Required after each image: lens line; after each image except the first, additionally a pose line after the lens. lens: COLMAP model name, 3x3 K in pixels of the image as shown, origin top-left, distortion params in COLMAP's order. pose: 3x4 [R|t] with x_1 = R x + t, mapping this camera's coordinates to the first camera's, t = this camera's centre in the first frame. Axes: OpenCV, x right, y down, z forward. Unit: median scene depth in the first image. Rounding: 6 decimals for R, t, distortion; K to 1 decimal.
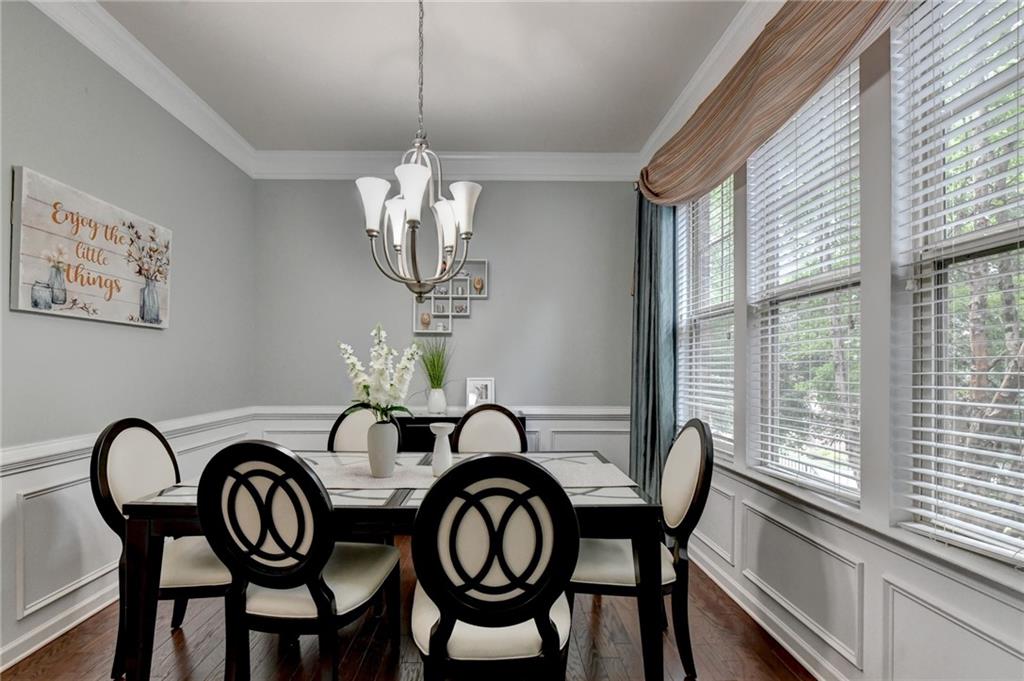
lens RADIAL K [[411.9, 0, 511.4], [0, 411.9, 348.3], [0, 0, 1]] dist [-0.010213, 0.000016]
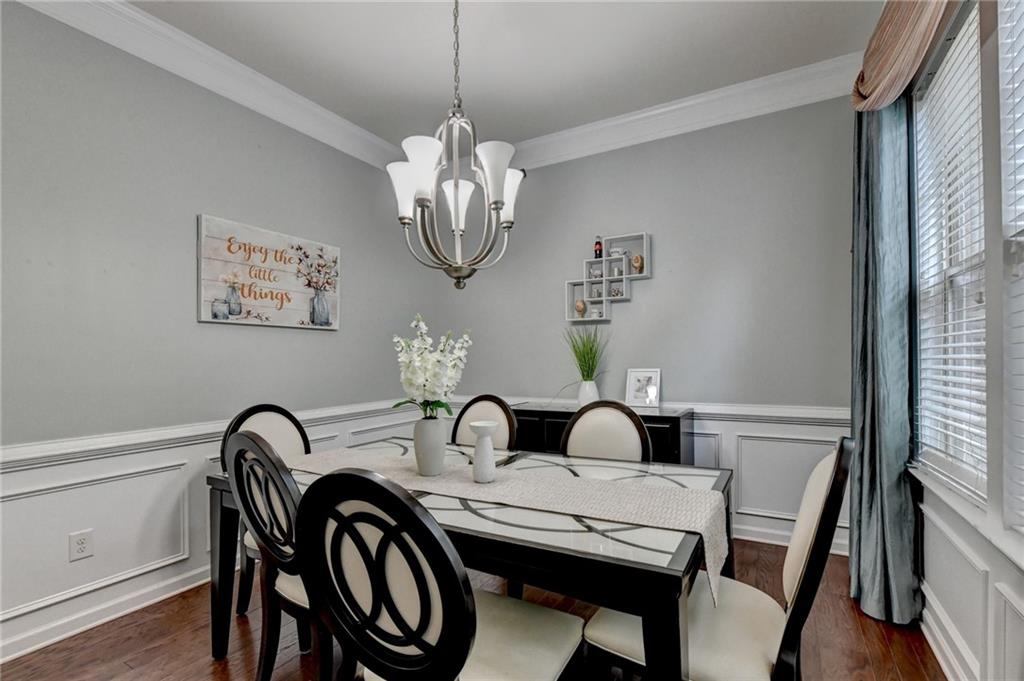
lens RADIAL K [[424.7, 0, 522.0], [0, 424.7, 342.8], [0, 0, 1]] dist [-0.007526, -0.000240]
pose [[0.881164, -0.032201, -0.471714, 0.271579], [0.037617, 0.999290, 0.002054, 0.009931], [0.471313, -0.019555, 0.881749, 0.187508]]
